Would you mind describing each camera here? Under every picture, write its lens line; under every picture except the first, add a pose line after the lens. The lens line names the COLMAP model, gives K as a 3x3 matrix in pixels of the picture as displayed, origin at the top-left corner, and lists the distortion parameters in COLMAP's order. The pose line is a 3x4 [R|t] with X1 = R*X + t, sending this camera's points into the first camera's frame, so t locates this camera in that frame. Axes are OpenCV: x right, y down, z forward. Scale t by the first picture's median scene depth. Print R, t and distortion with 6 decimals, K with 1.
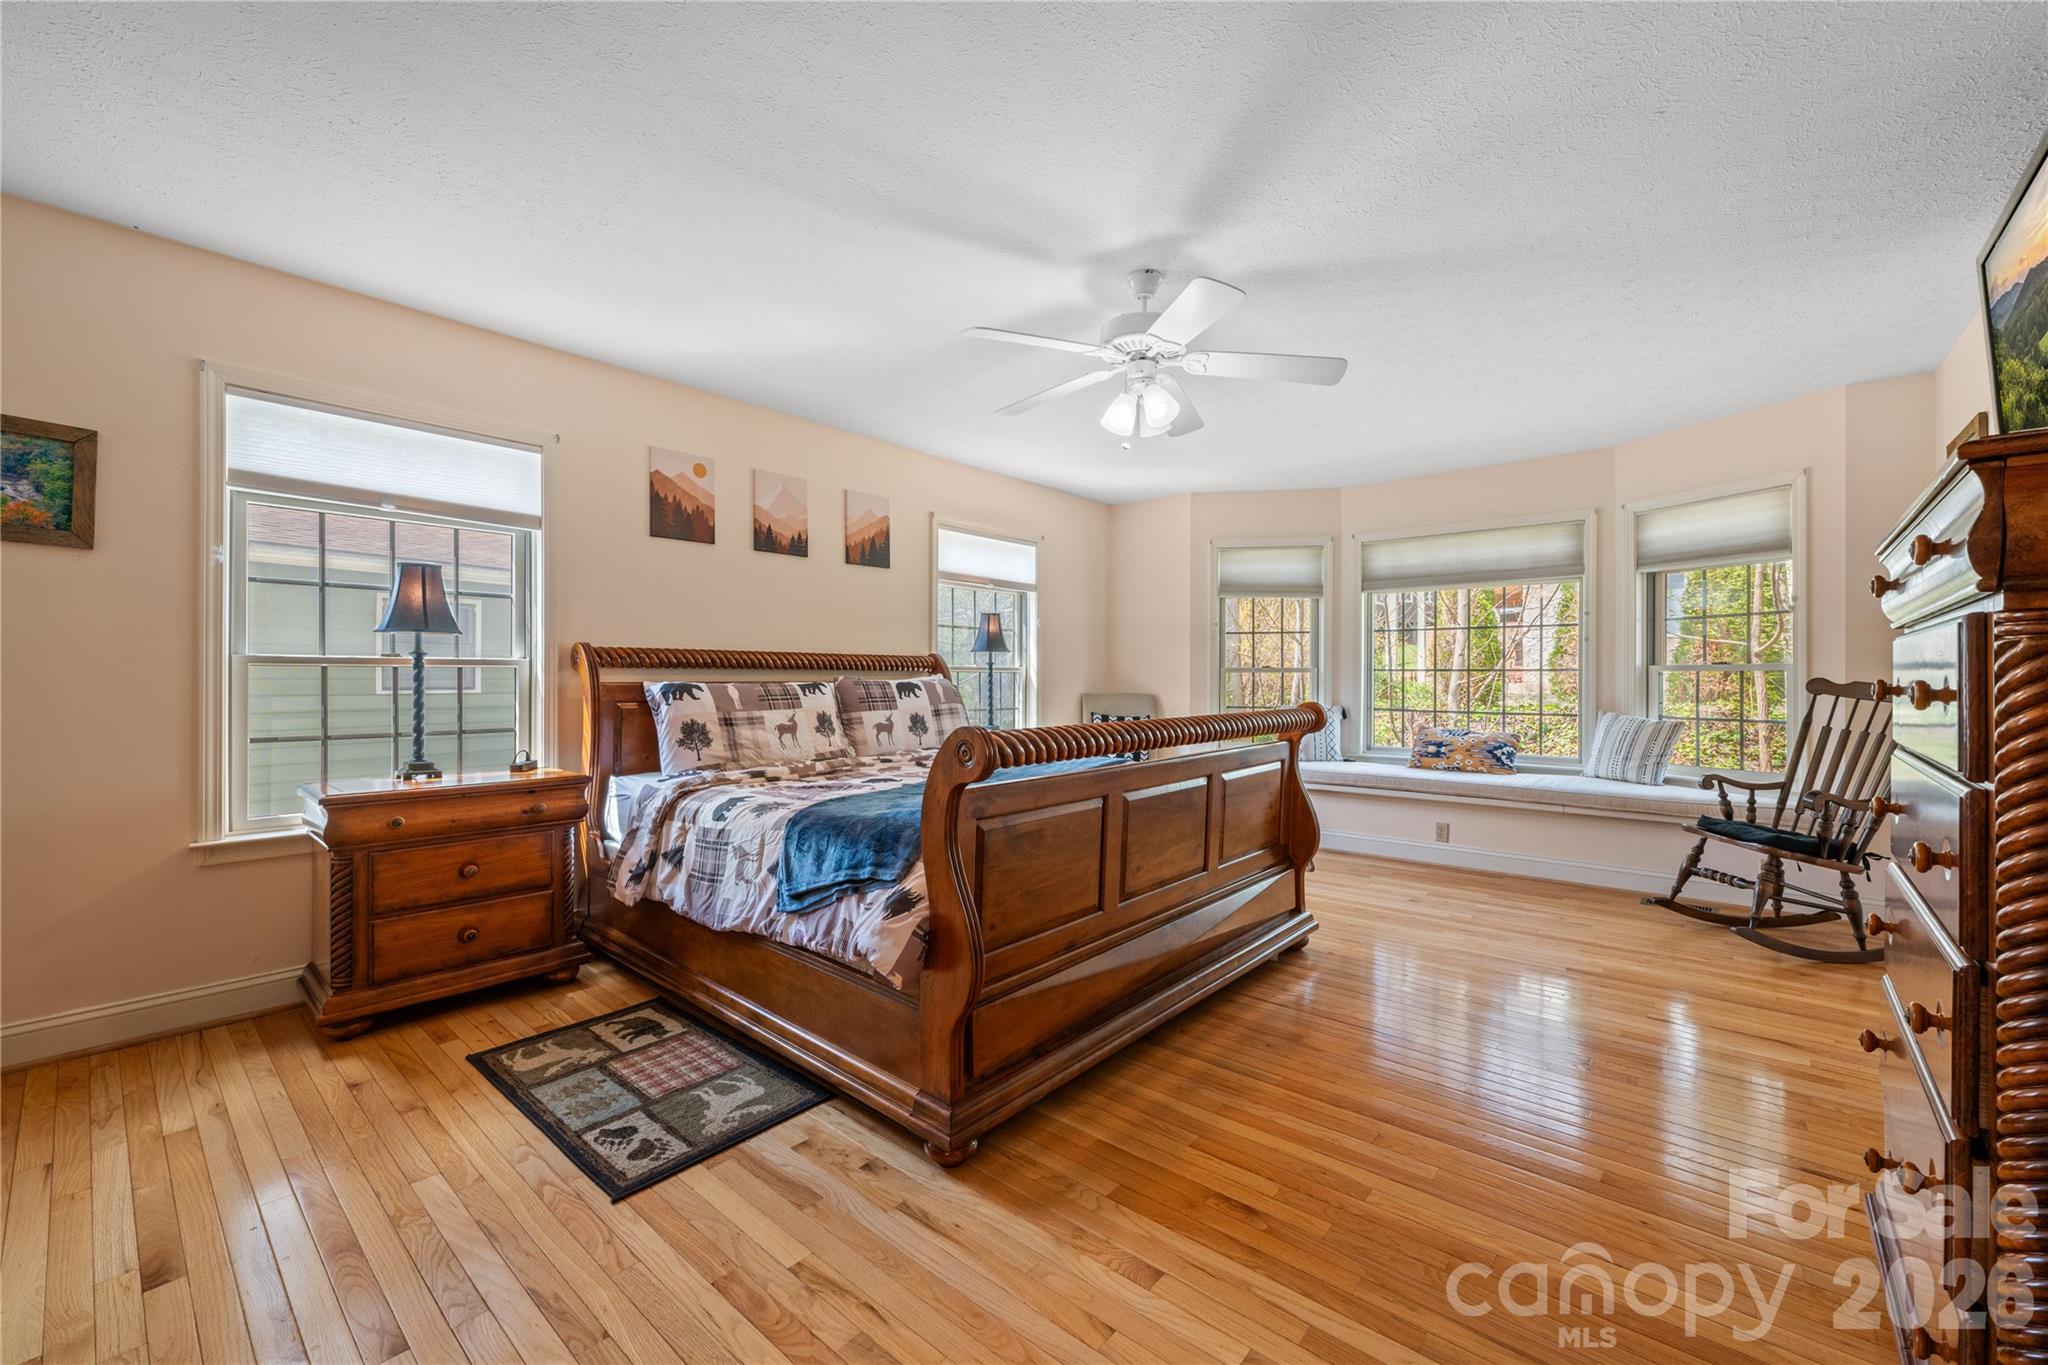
lens RADIAL K [[812.0, 0, 1025.0], [0, 812.0, 677.8], [0, 0, 1]] dist [-0.002589, 0.000933]
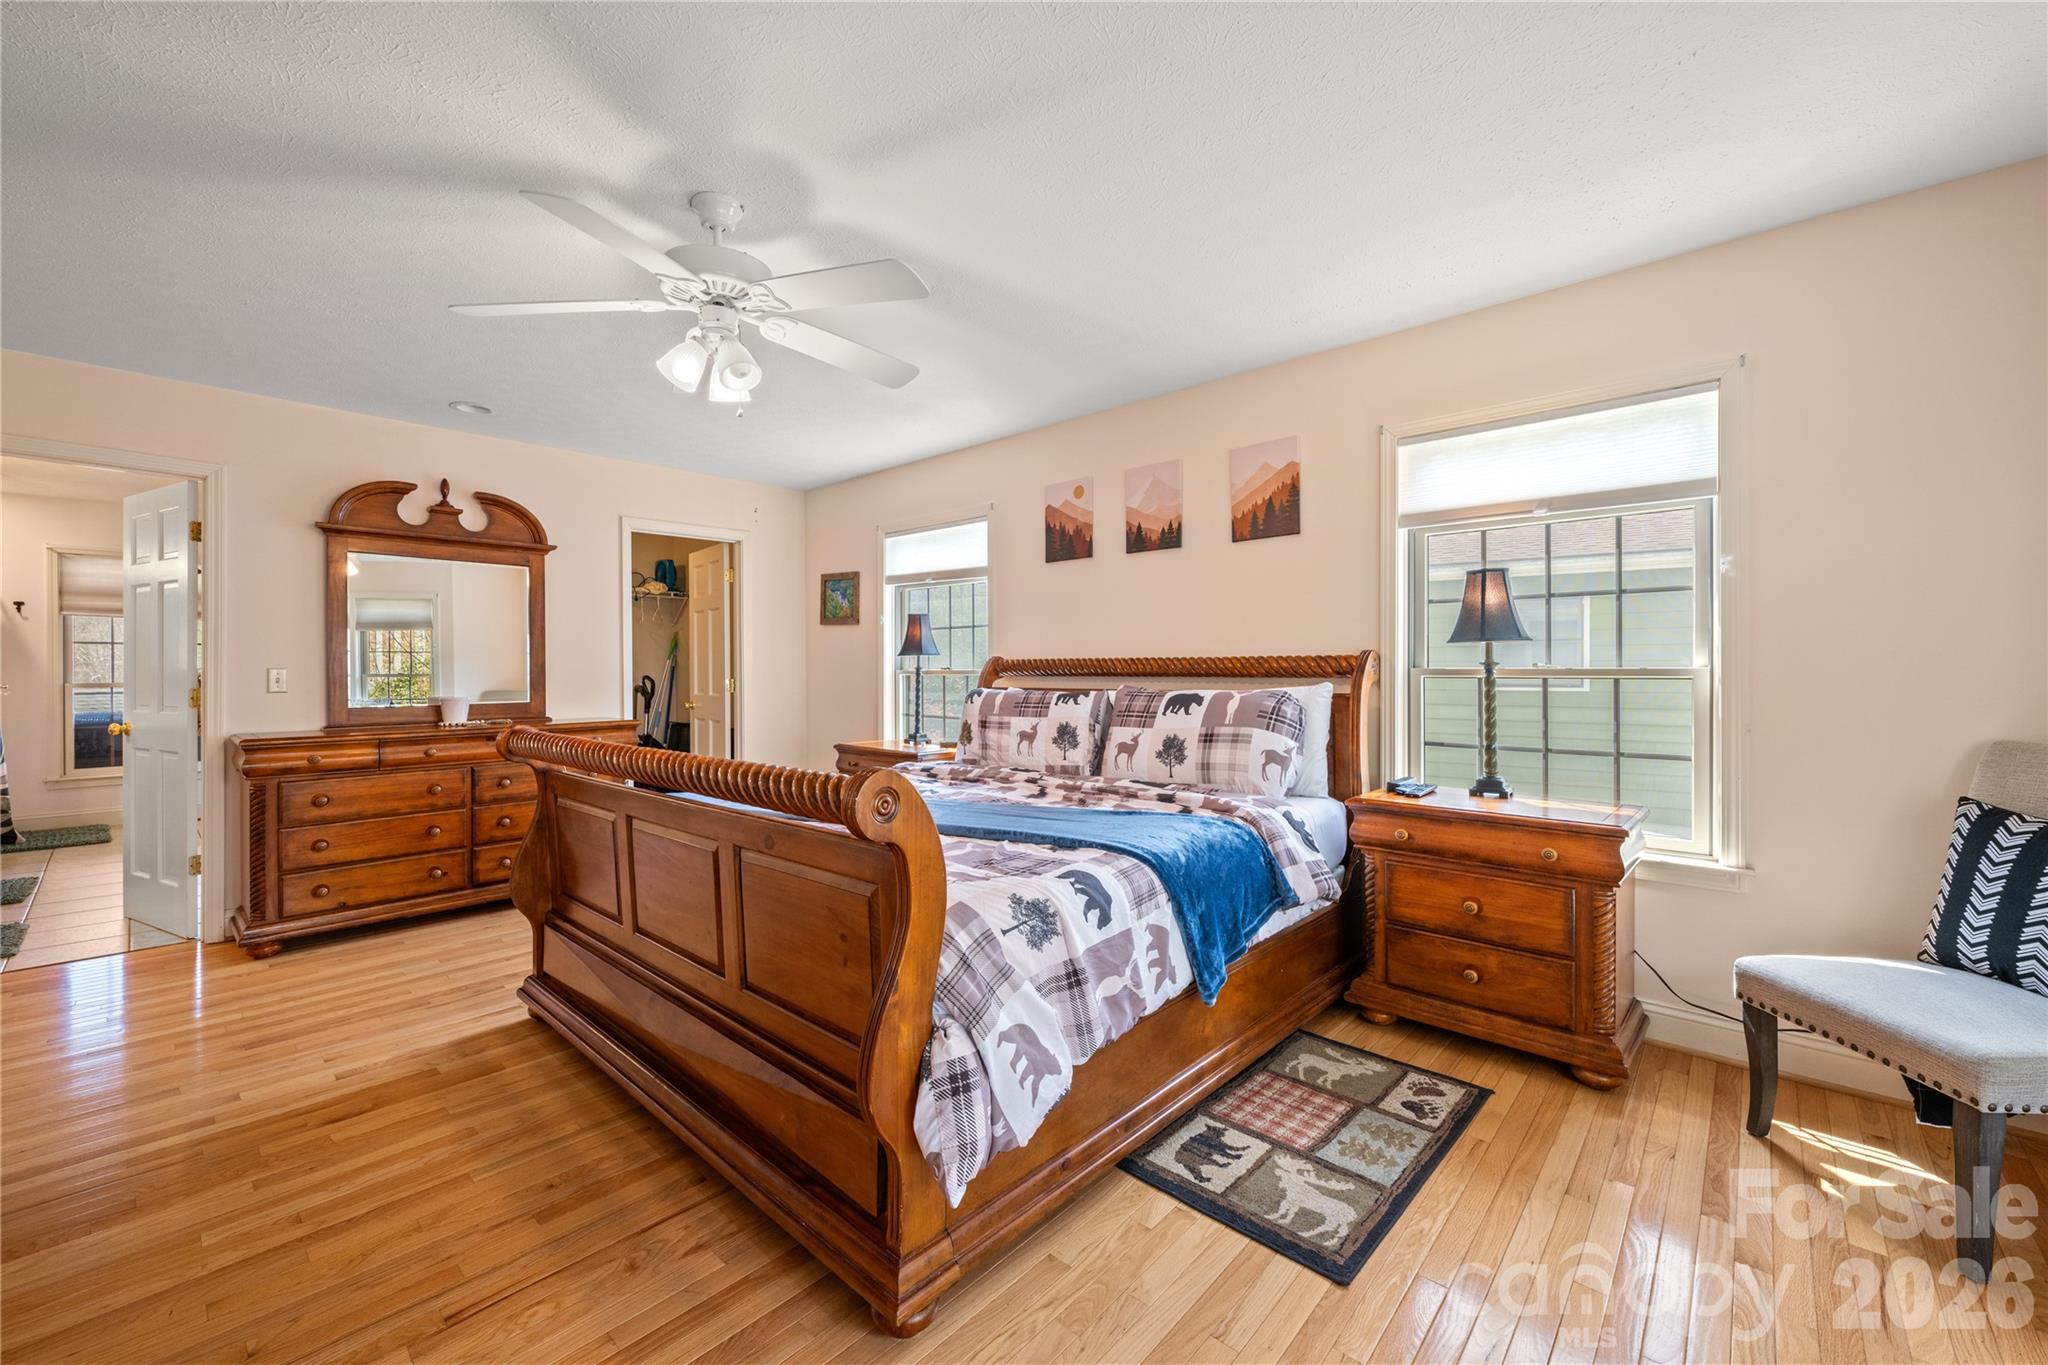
lens RADIAL K [[812.0, 0, 1016.3], [0, 812.0, 676.1], [0, 0, 1]] dist [-0.002589, 0.000933]
pose [[-0.036850, 0.002113, -0.999319, 0.704511], [-0.000356, 0.999998, 0.002127, -0.014487], [0.999321, 0.000434, -0.036850, 0.995108]]
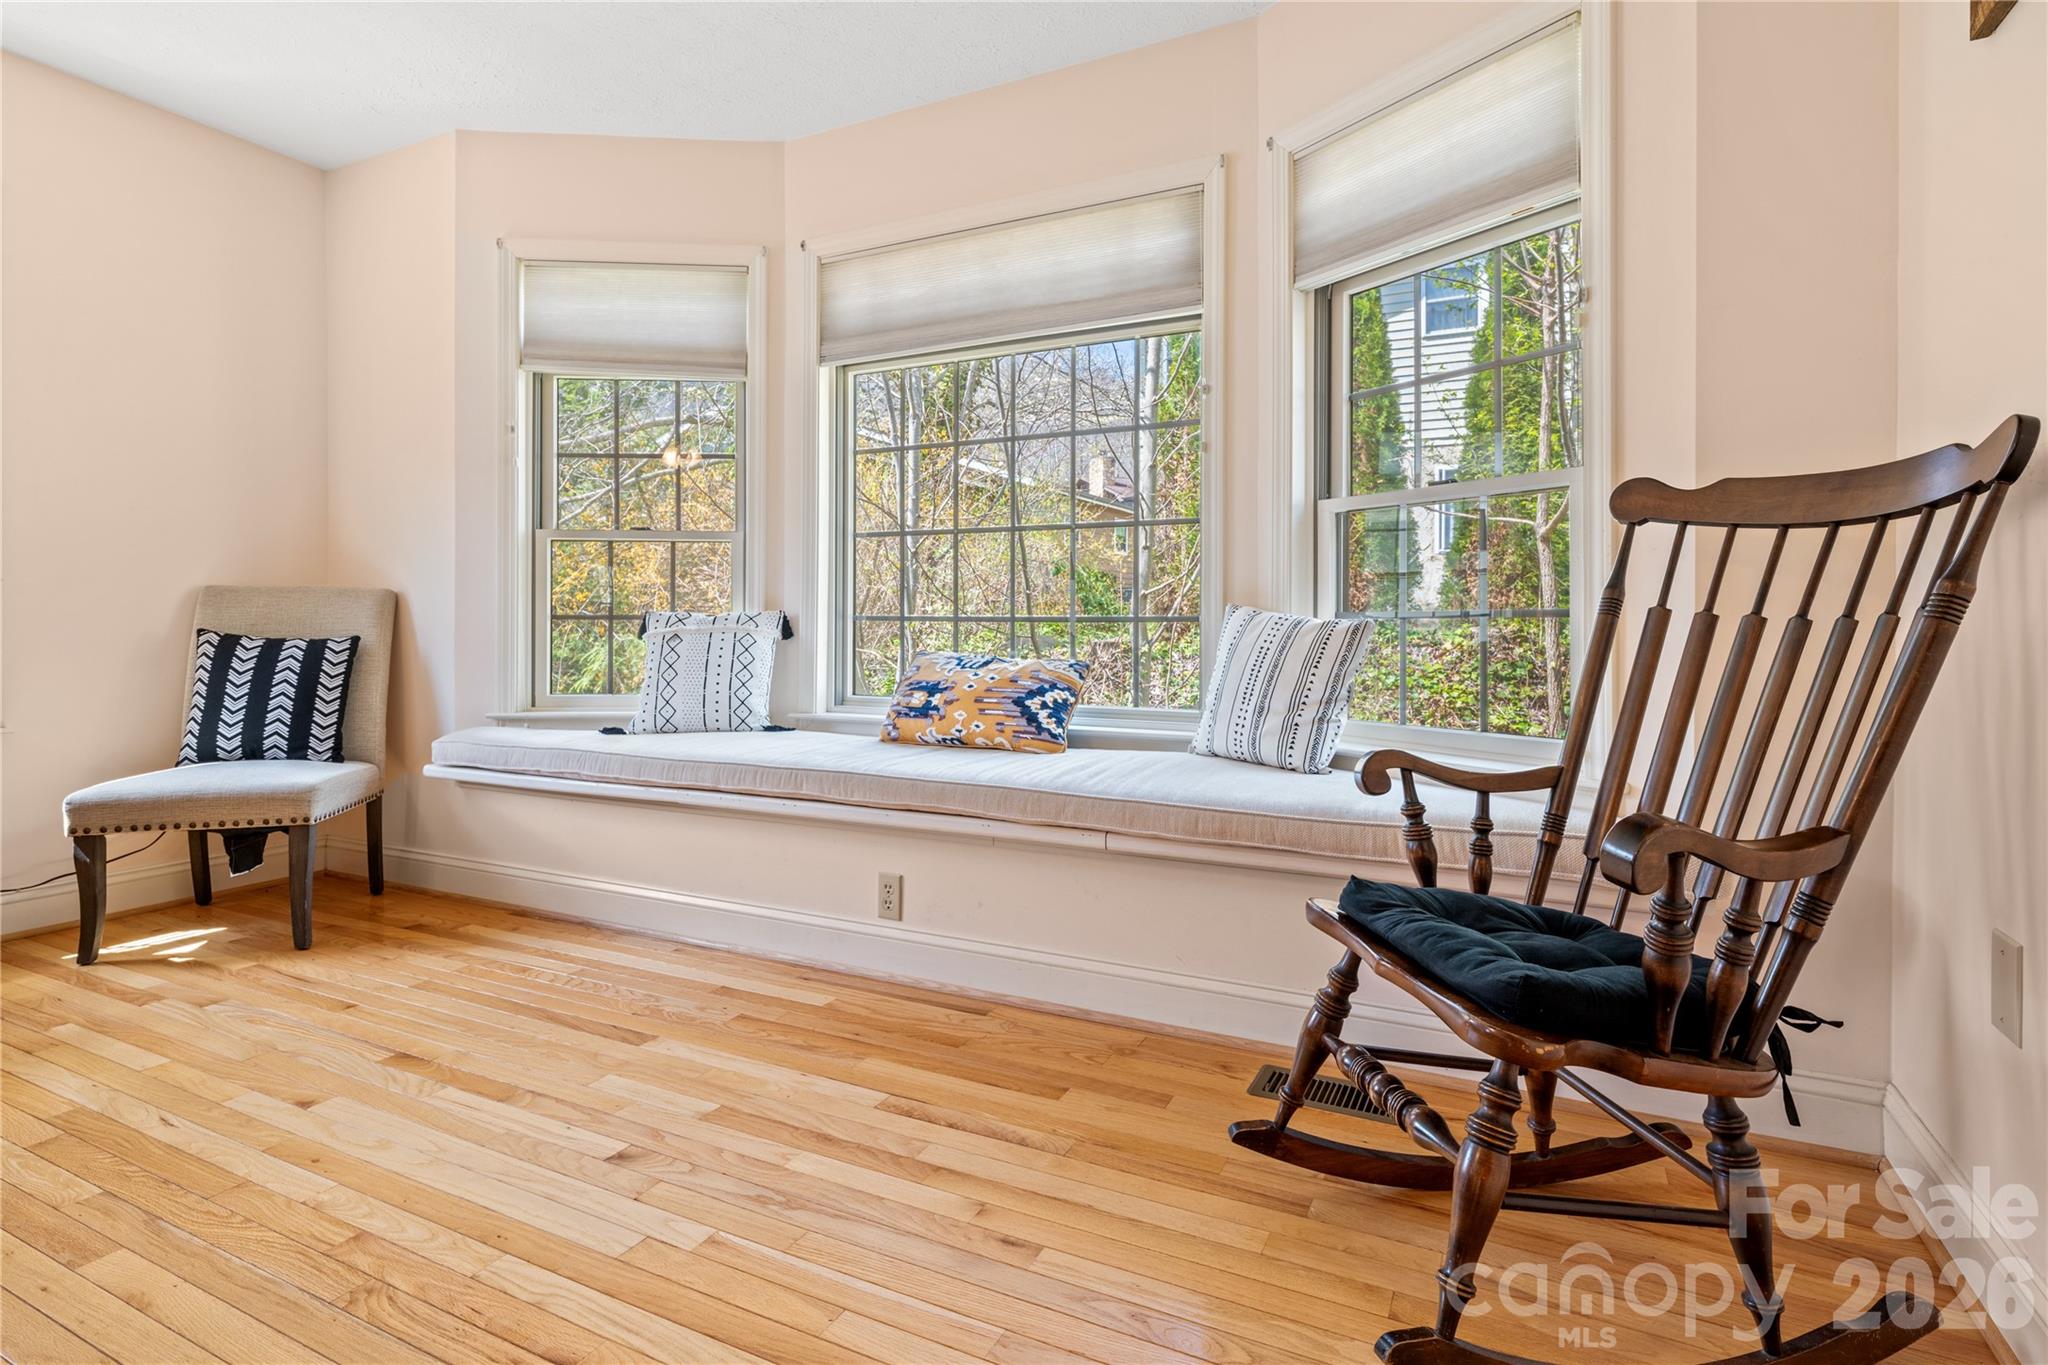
lens RADIAL K [[997.5, 0, 1050.6], [0, 997.5, 639.4], [0, 0, 1]] dist [-0.010520, -0.000195]
pose [[0.964920, -0.005718, 0.262483, 0.601694], [0.001850, 0.999886, 0.014978, 0.065522], [-0.262538, -0.013967, 0.964820, 0.633227]]
